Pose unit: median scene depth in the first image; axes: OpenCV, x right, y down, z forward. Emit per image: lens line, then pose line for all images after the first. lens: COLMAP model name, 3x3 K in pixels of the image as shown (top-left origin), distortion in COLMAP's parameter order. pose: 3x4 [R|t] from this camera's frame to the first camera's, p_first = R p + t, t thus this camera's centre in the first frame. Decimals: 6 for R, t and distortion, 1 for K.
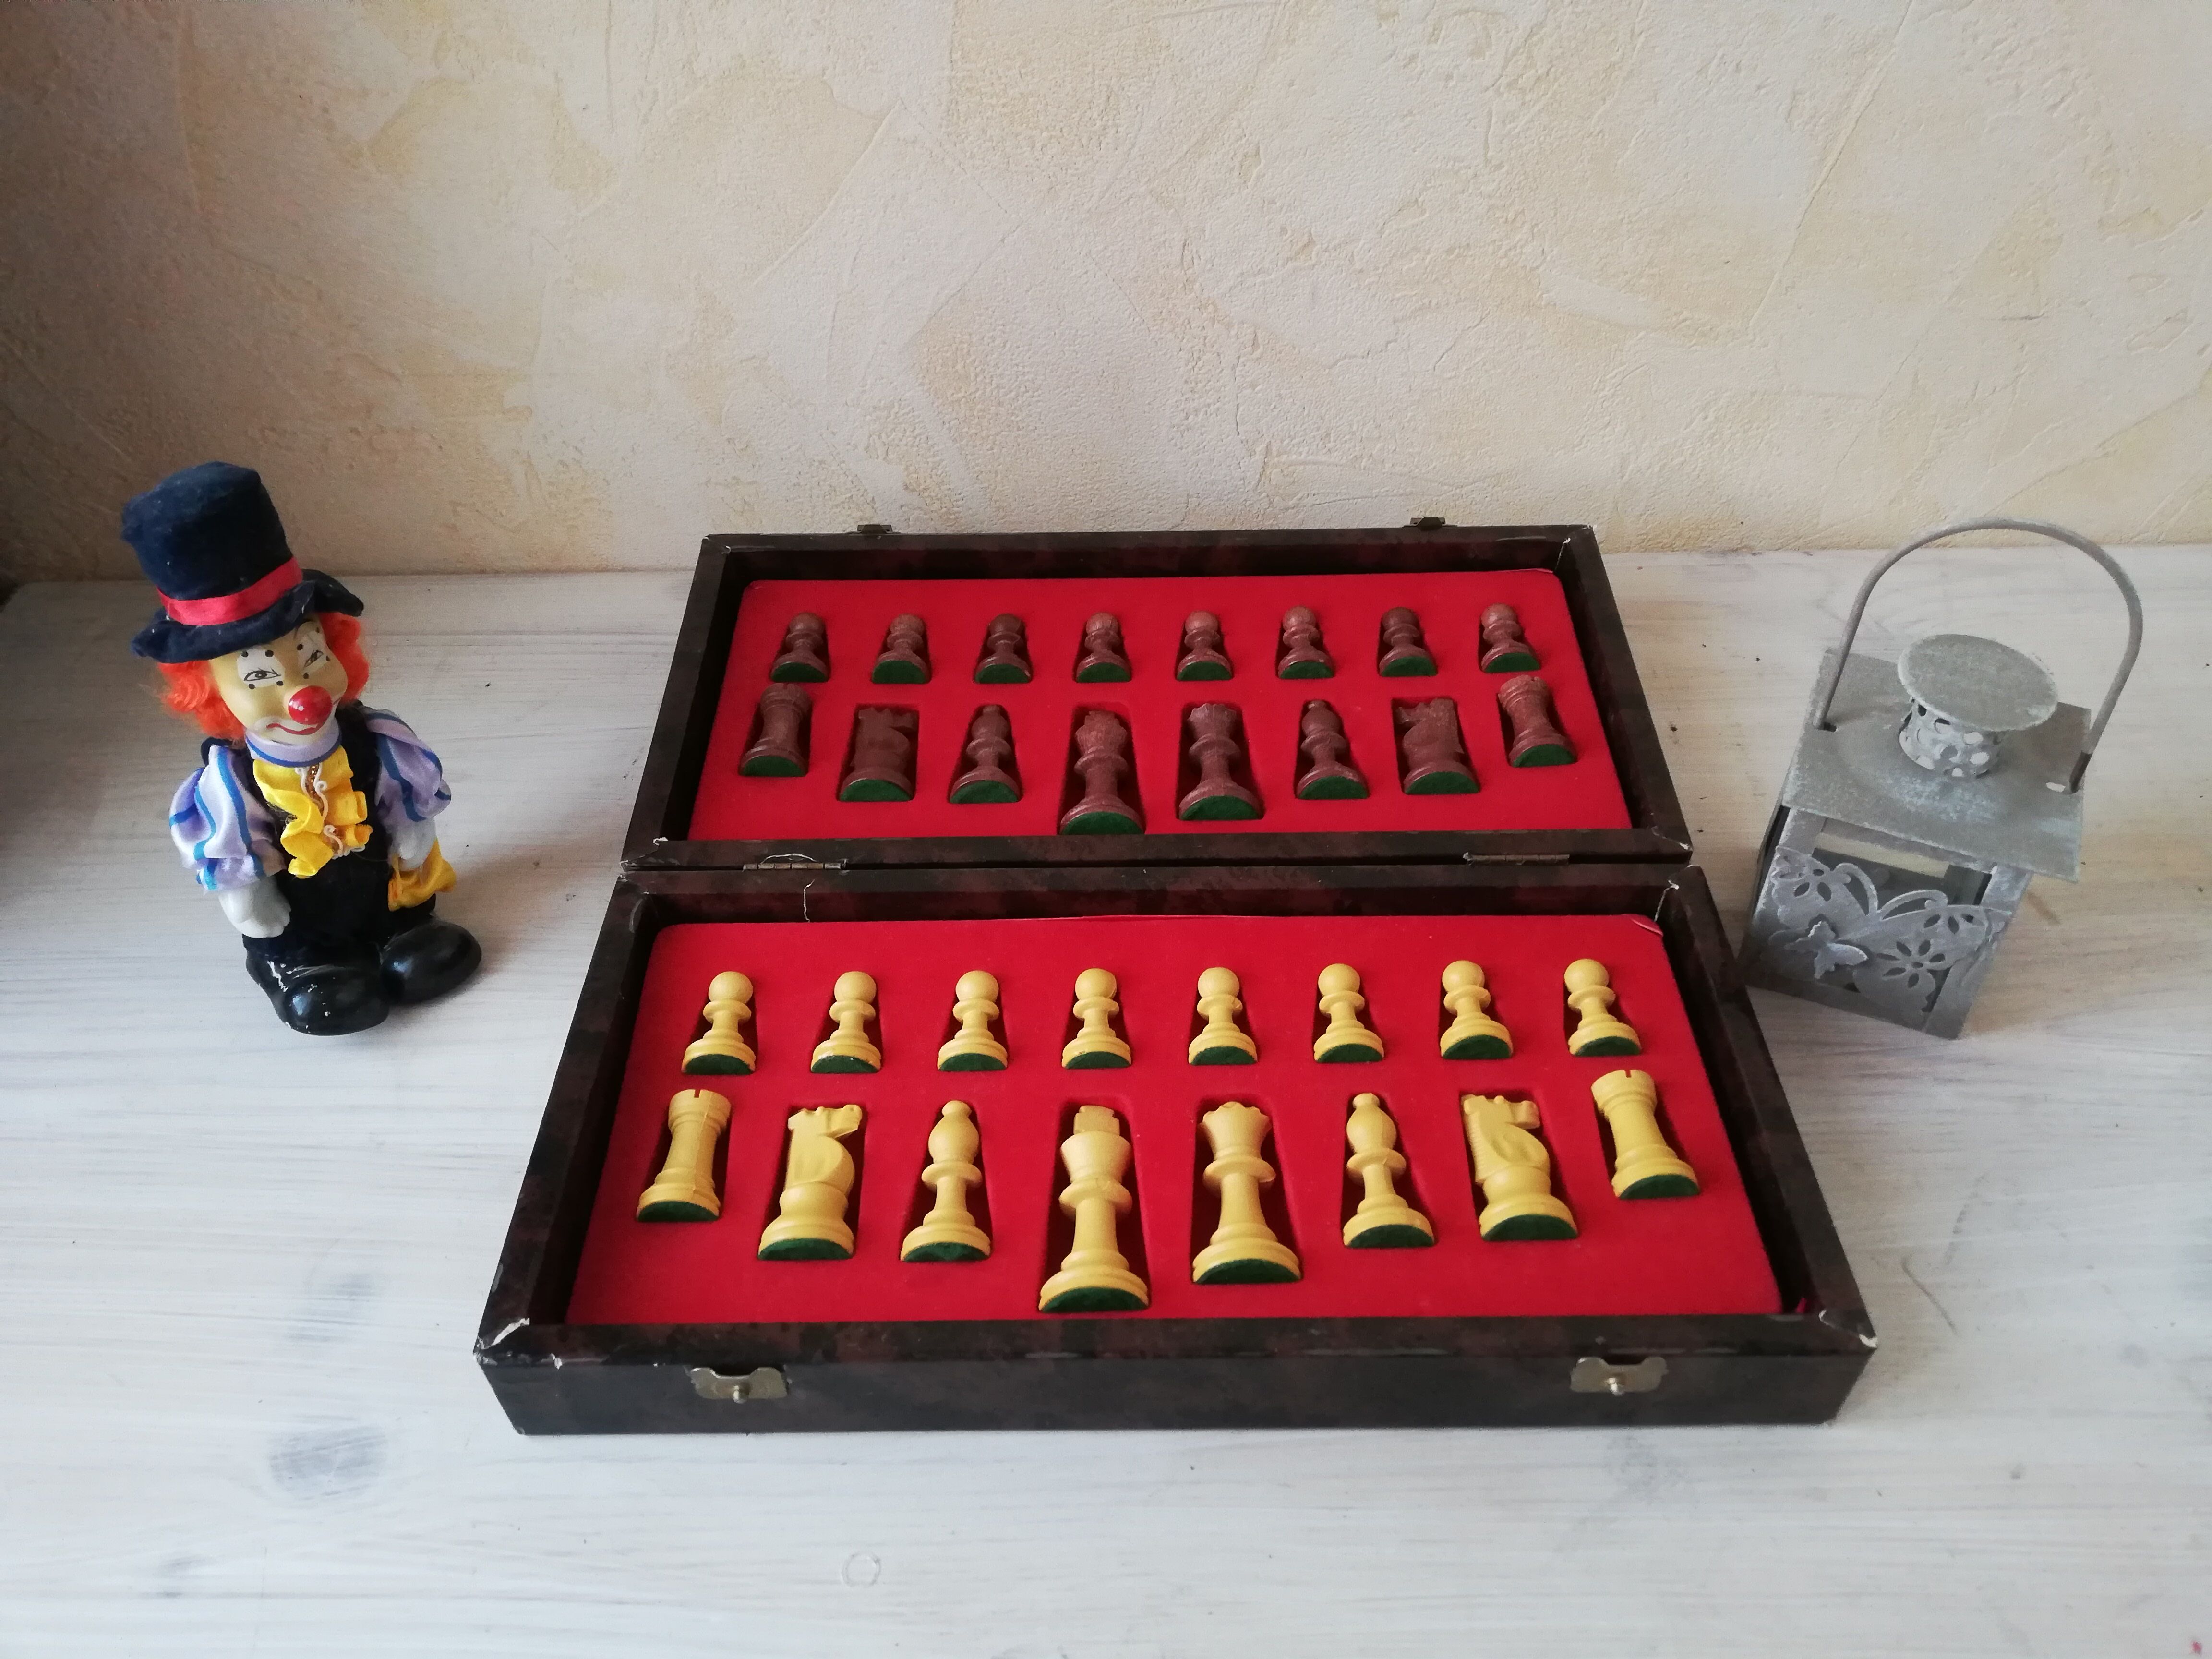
lens RADIAL K [[1675.9, 0, 1122.2], [0, 1675.9, 843.5], [0, 0, 1]] dist [-0.027472, 0.010253]
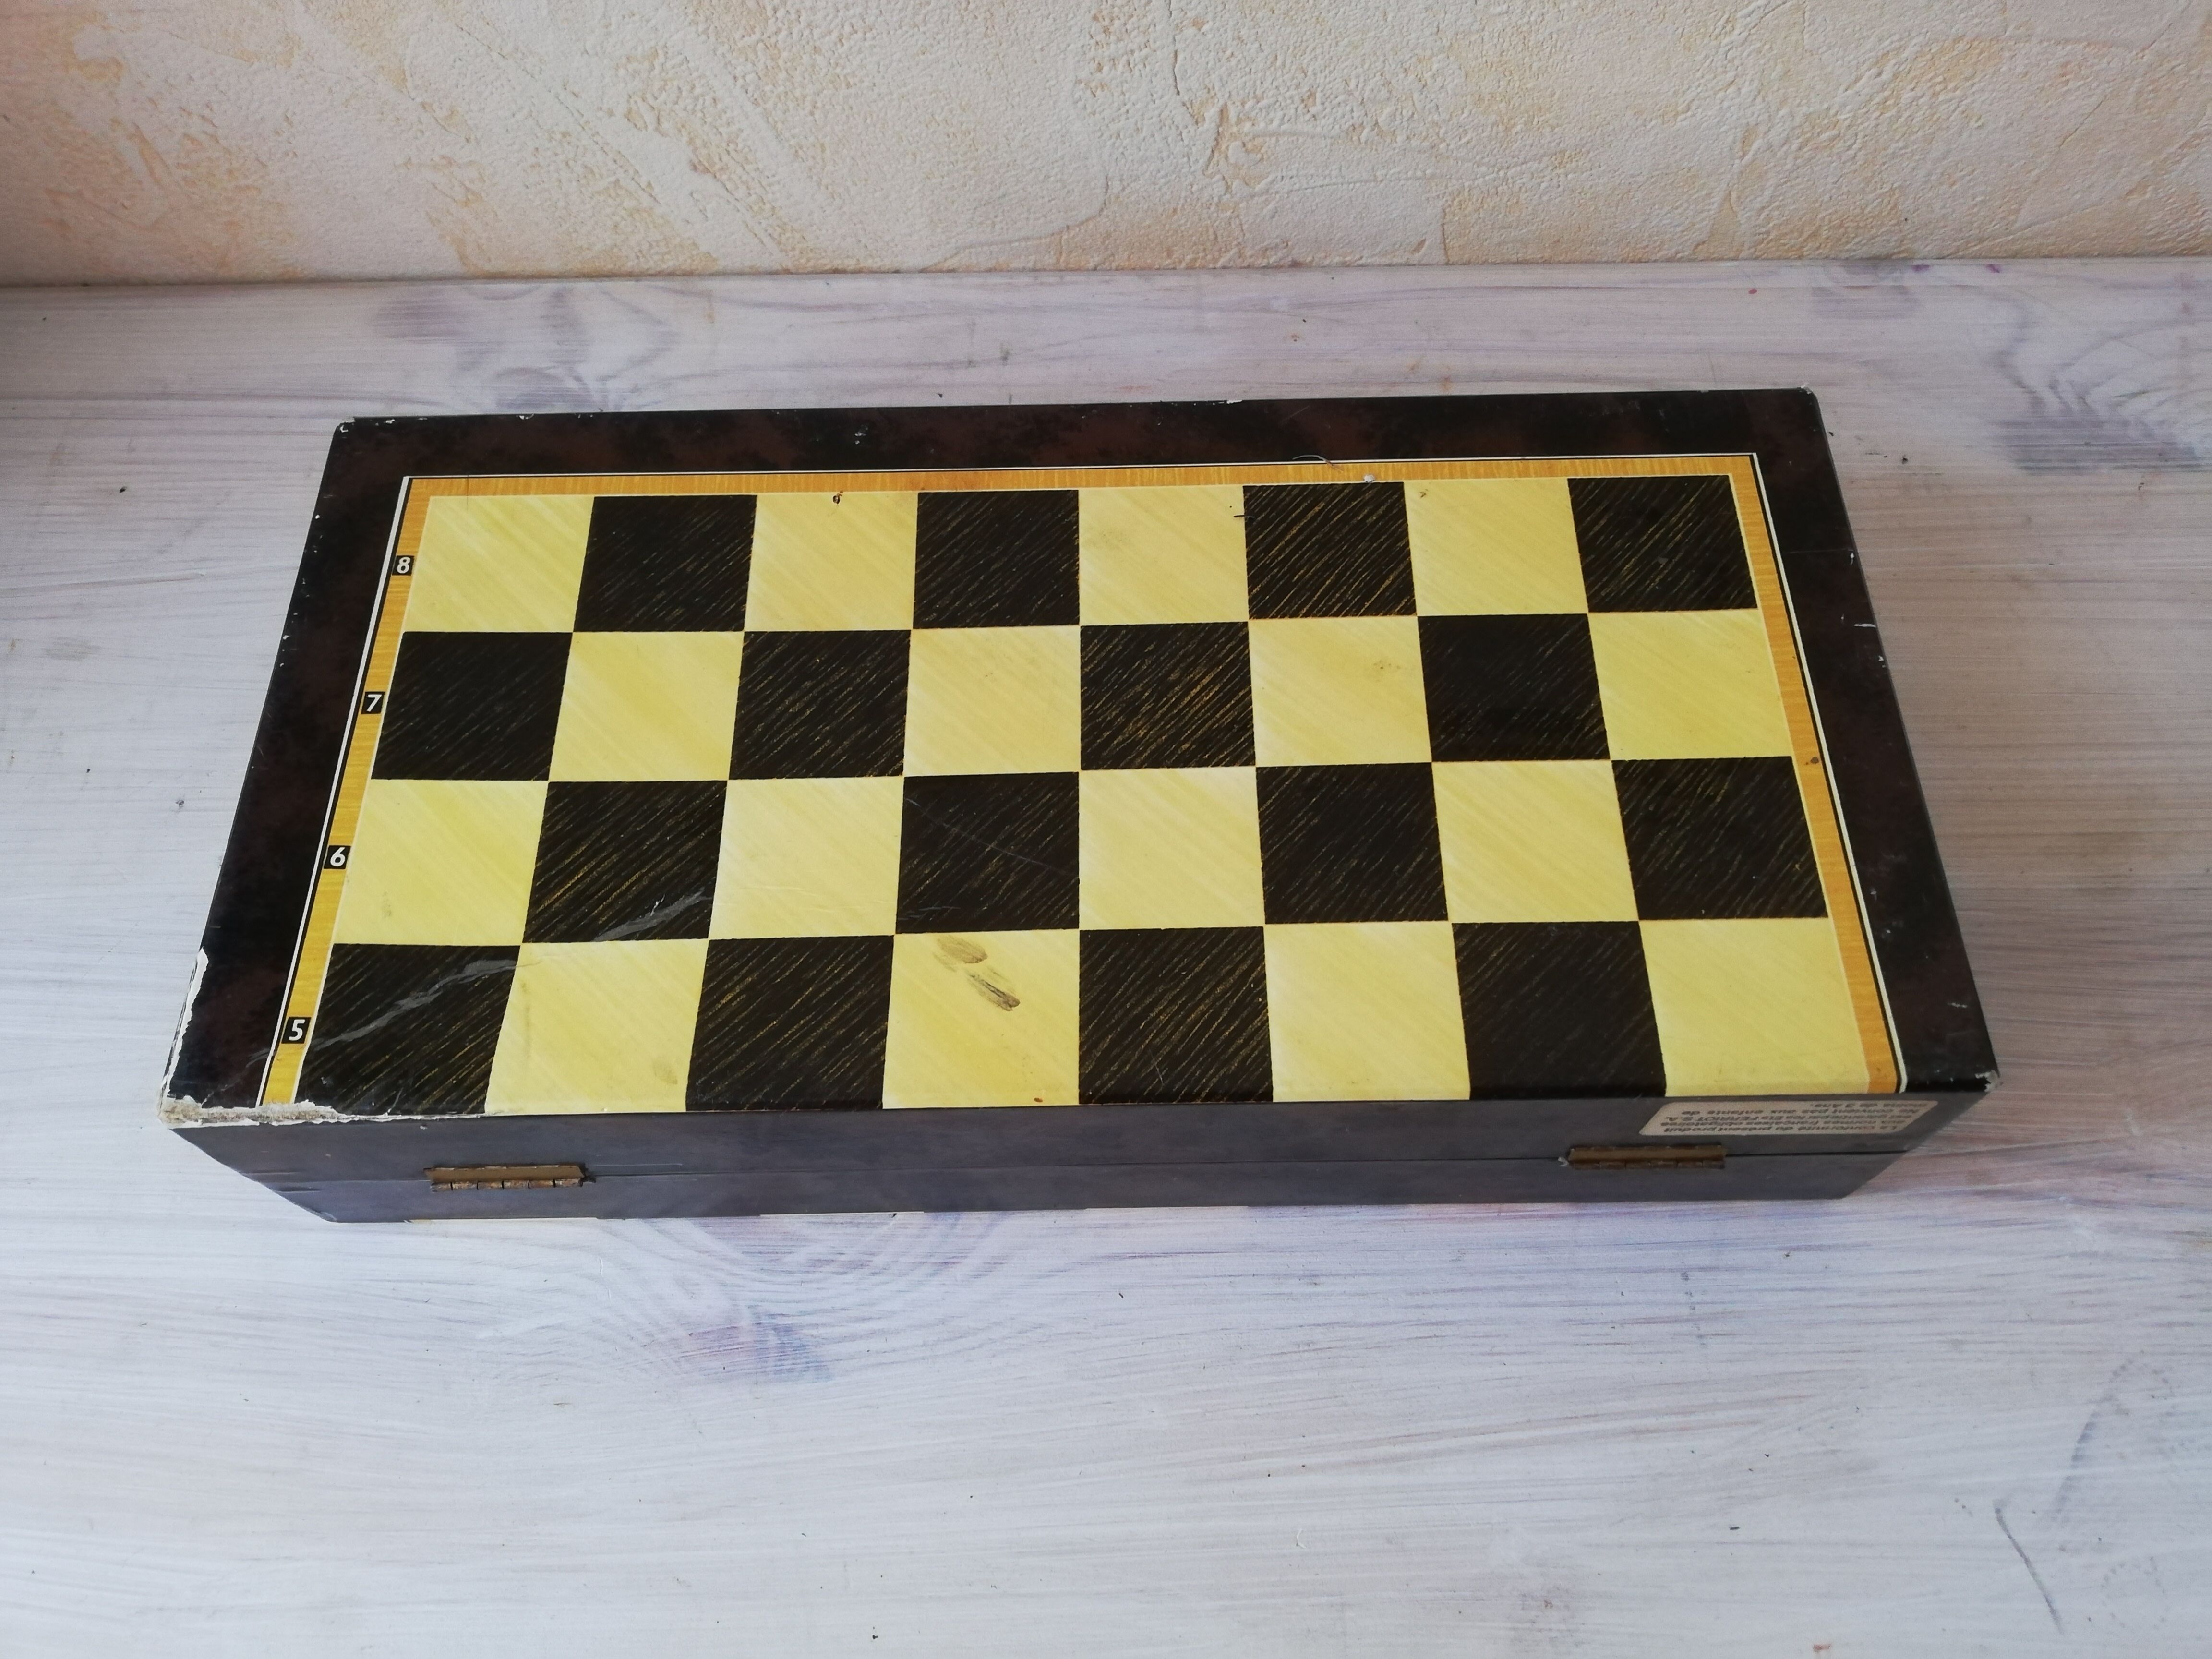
lens RADIAL K [[1675.9, 0, 1128.3], [0, 1675.9, 836.1], [0, 0, 1]] dist [-0.027472, 0.010253]
pose [[0.999897, 0.009566, -0.010656, 0.063708], [-0.005552, 0.944921, 0.327252, -0.194196], [0.013199, -0.327160, 0.944877, 0.287240]]
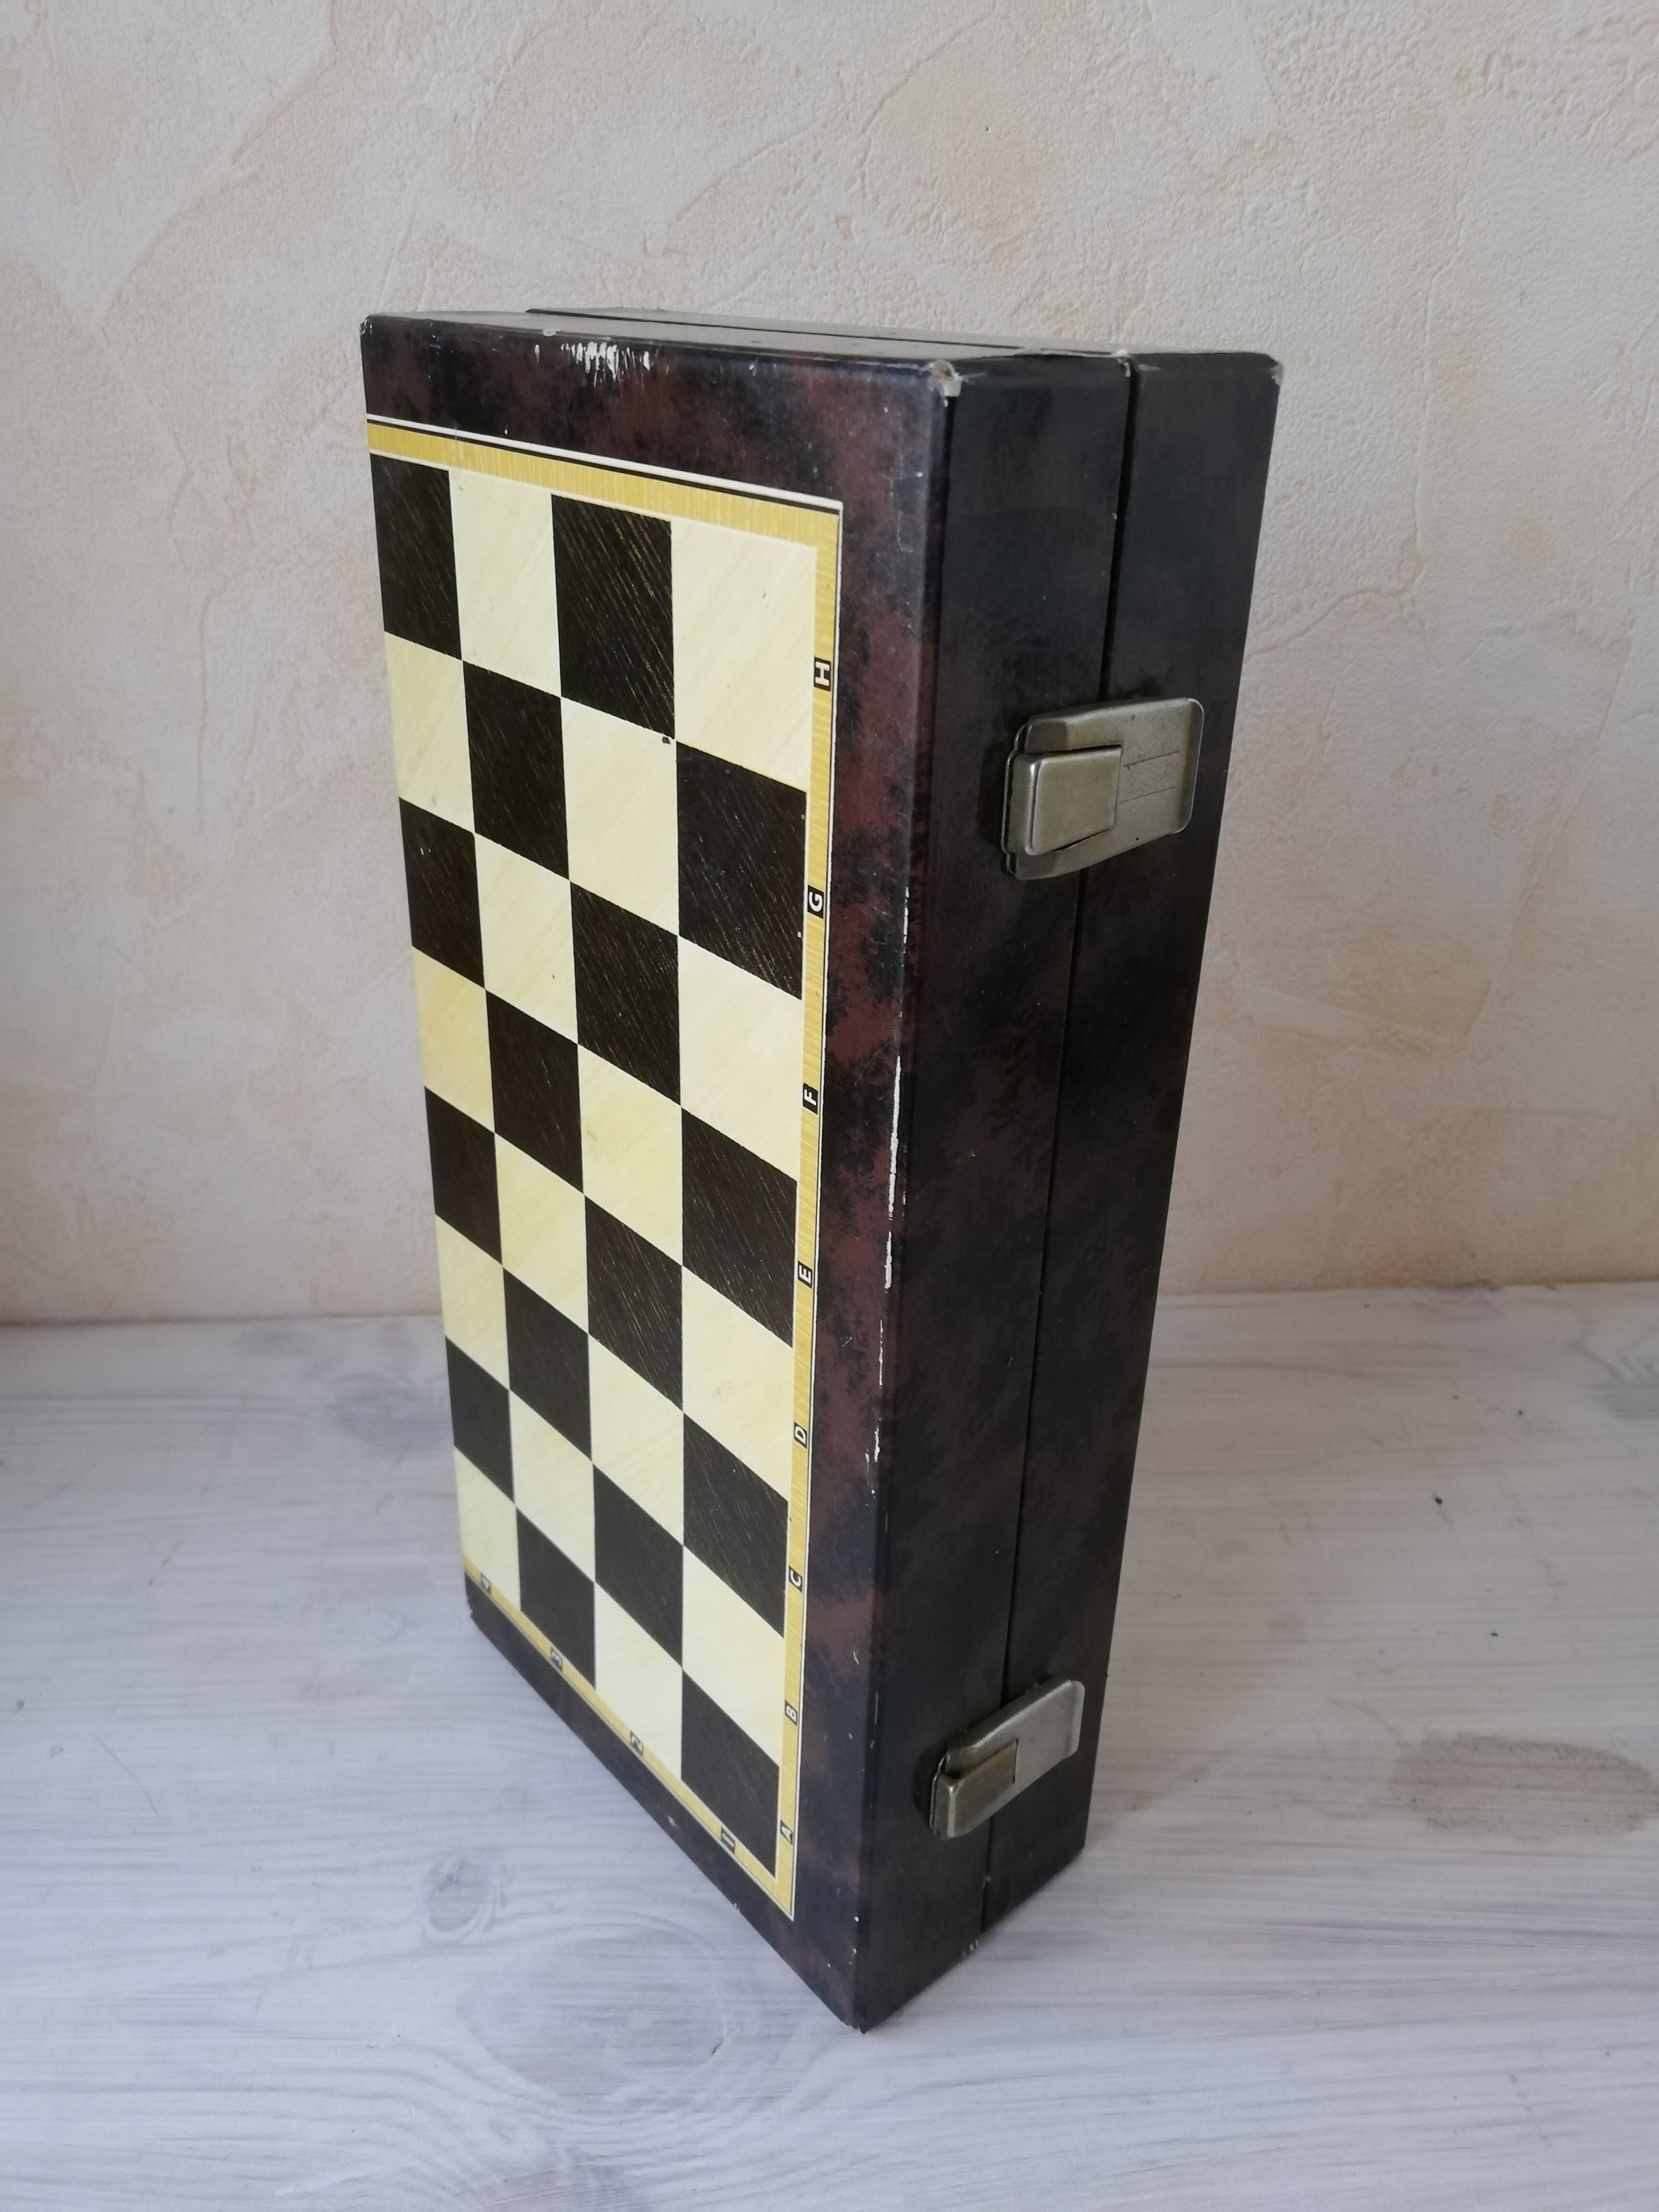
lens RADIAL K [[1675.9, 0, 821.7], [0, 1675.9, 1090.7], [0, 0, 1]] dist [-0.027472, 0.010253]
pose [[0.999453, -0.004710, 0.032722, -0.002070], [0.013570, 0.961018, -0.276151, -0.039918], [-0.030146, 0.276444, 0.960557, 0.153314]]
